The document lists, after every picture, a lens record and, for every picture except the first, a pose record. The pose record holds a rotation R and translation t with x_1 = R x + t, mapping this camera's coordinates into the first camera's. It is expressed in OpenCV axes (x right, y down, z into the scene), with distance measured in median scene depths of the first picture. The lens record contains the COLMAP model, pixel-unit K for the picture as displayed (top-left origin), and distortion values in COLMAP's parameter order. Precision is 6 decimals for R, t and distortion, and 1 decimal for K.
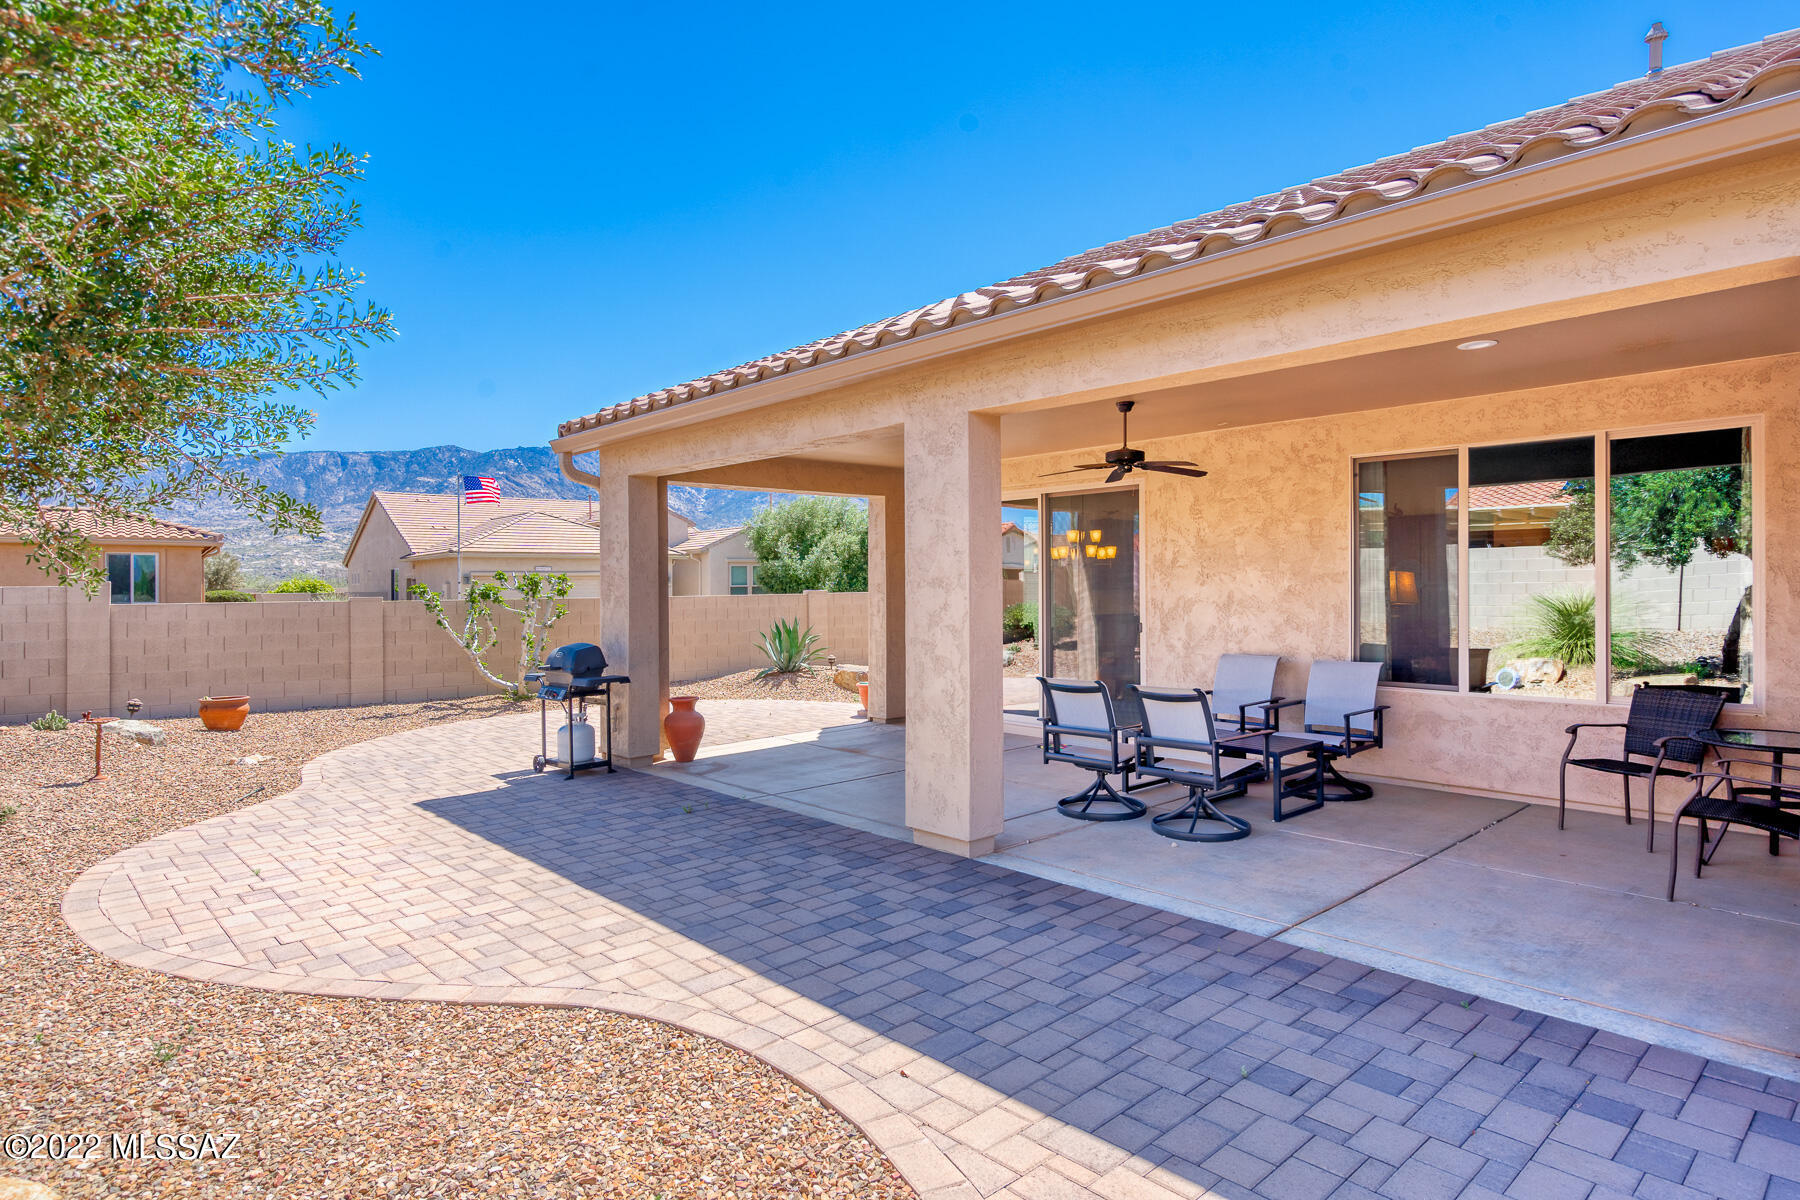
lens RADIAL K [[995.7, 0, 907.3], [0, 995.7, 609.8], [0, 0, 1]] dist [-0.002597, 0.000530]
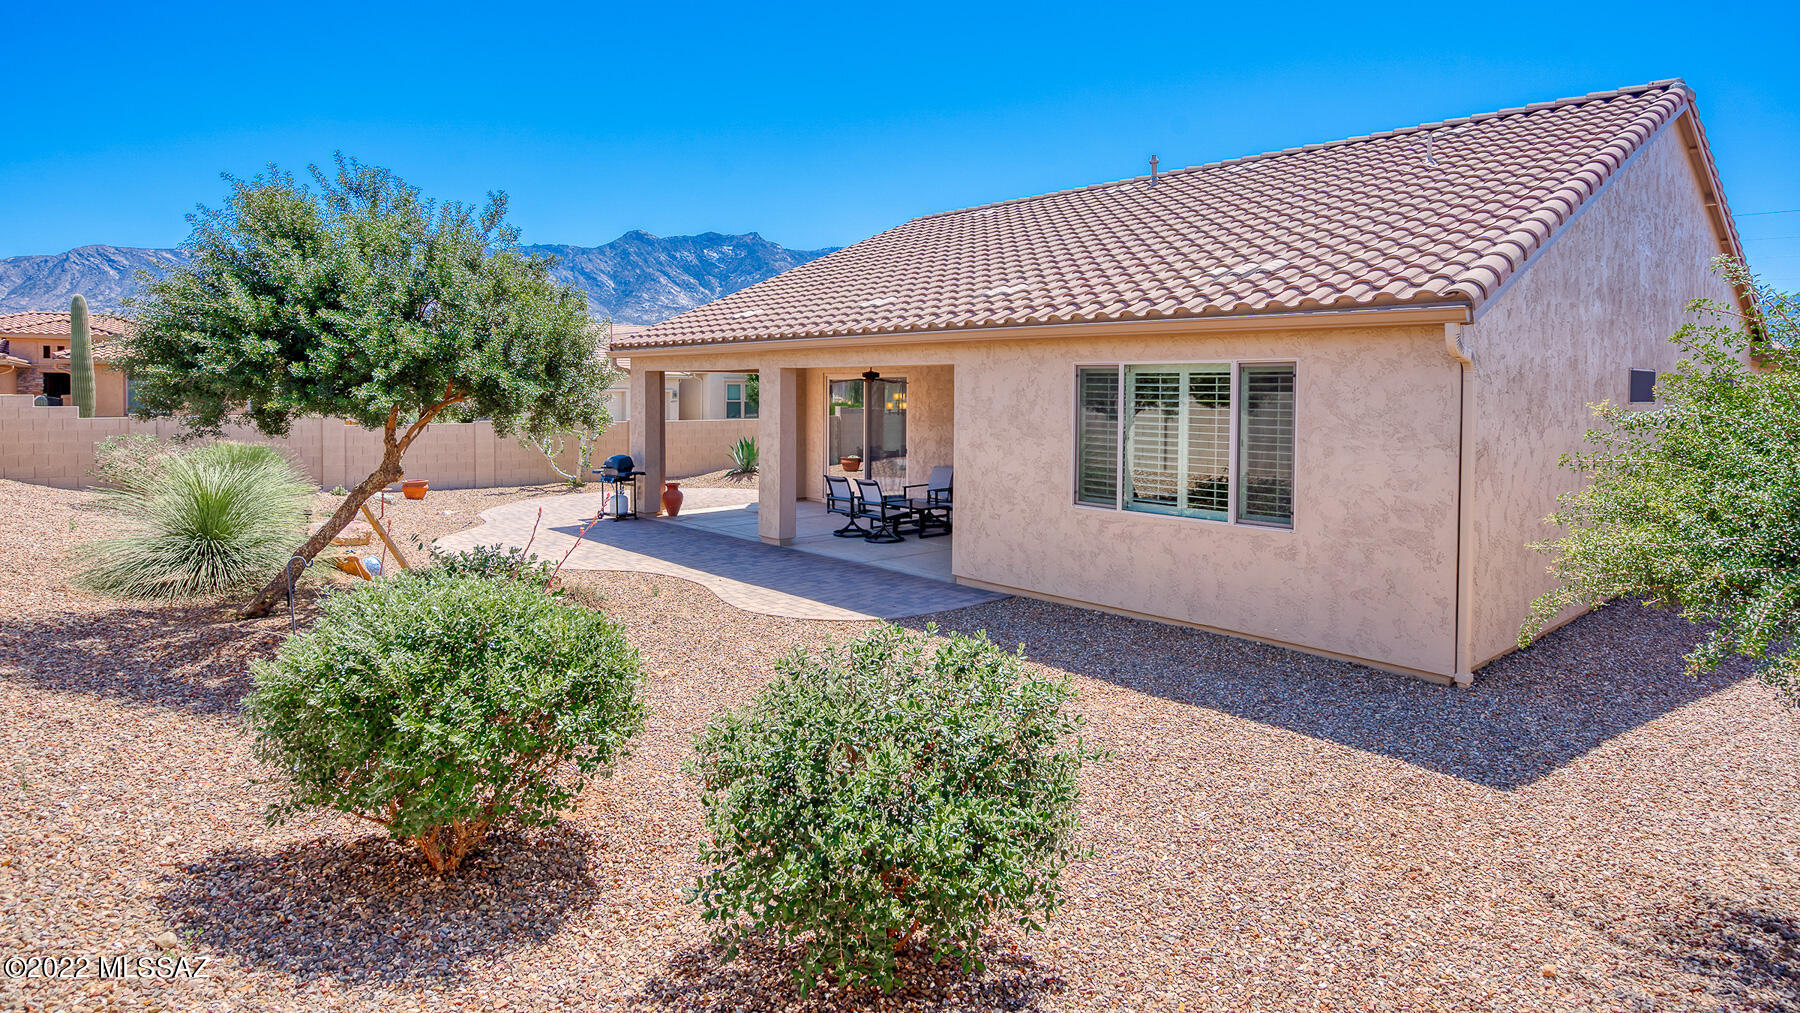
lens RADIAL K [[982.9, 0, 894.6], [0, 982.9, 494.7], [0, 0, 1]] dist [0.004303, 0.000749]
pose [[0.999584, 0.018820, -0.021869, 0.171269], [-0.016958, 0.996453, 0.082425, -0.038226], [0.023342, -0.082020, 0.996357, -0.617493]]
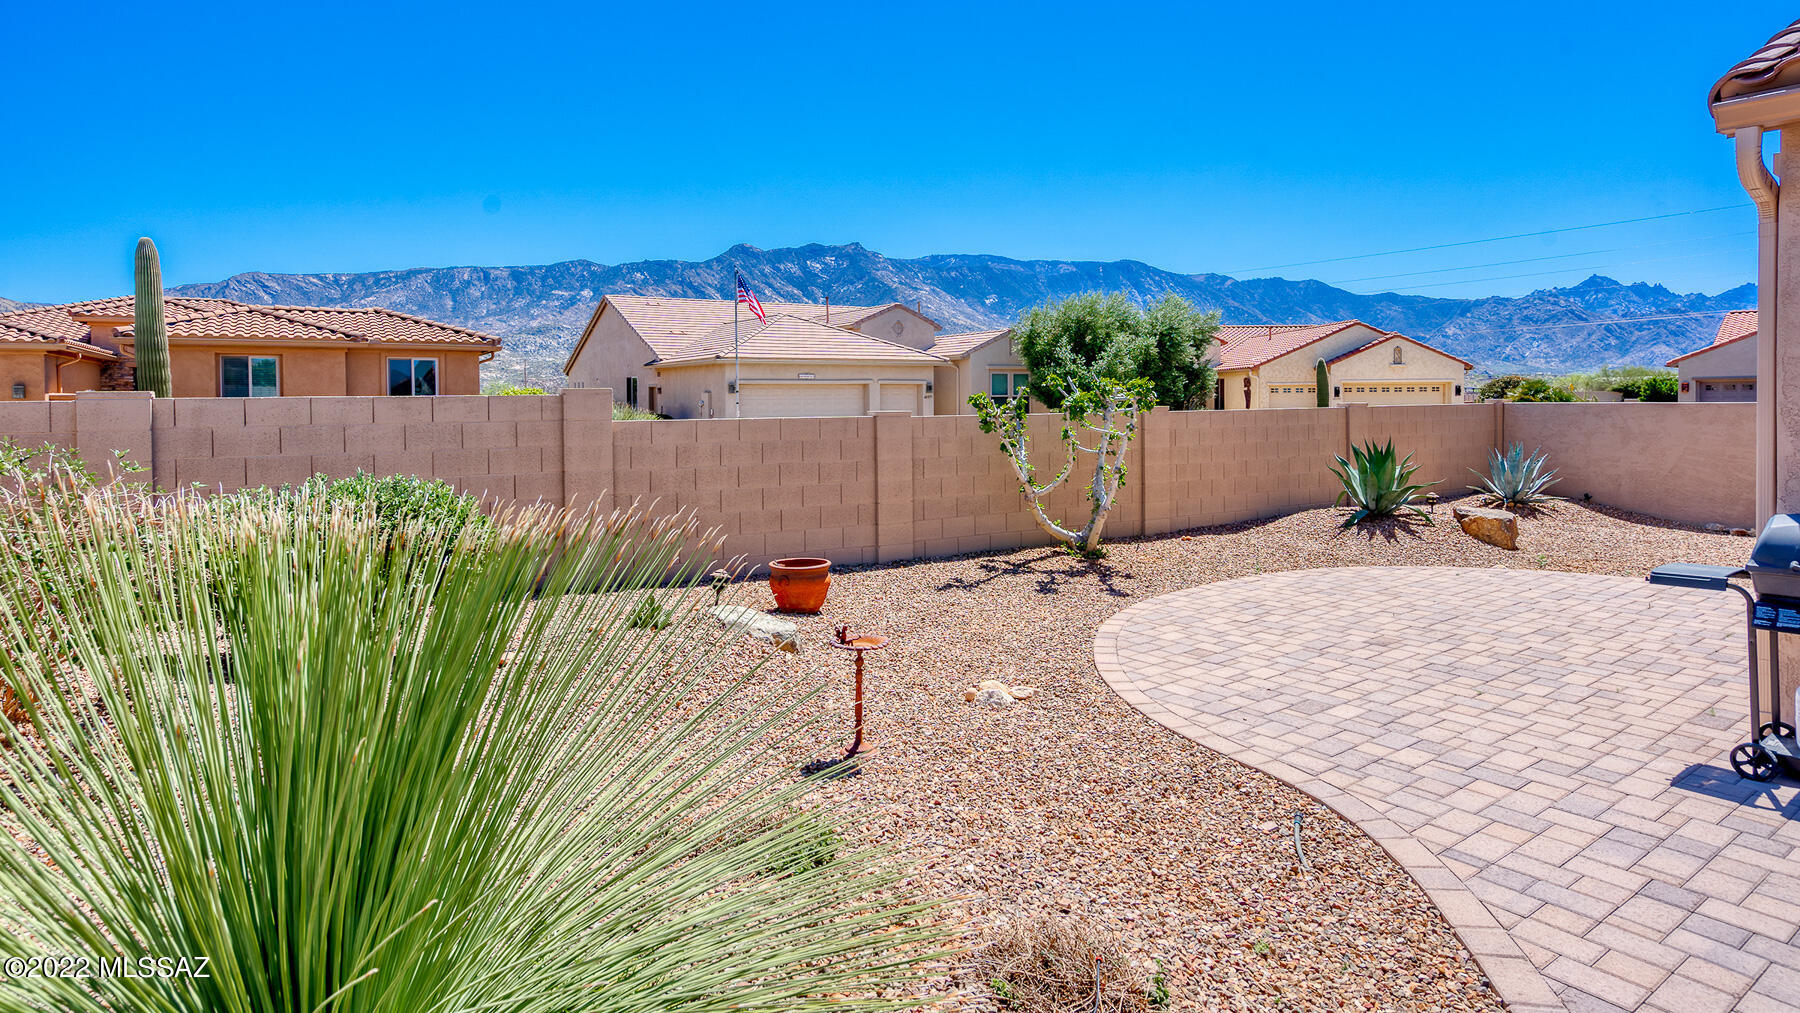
lens RADIAL K [[982.9, 0, 895.4], [0, 982.9, 494.9], [0, 0, 1]] dist [0.004303, 0.000749]
pose [[0.992187, 0.015310, -0.123820, -0.470671], [-0.005810, 0.997035, 0.076728, -0.007050], [0.124628, -0.075409, 0.989334, 0.310550]]
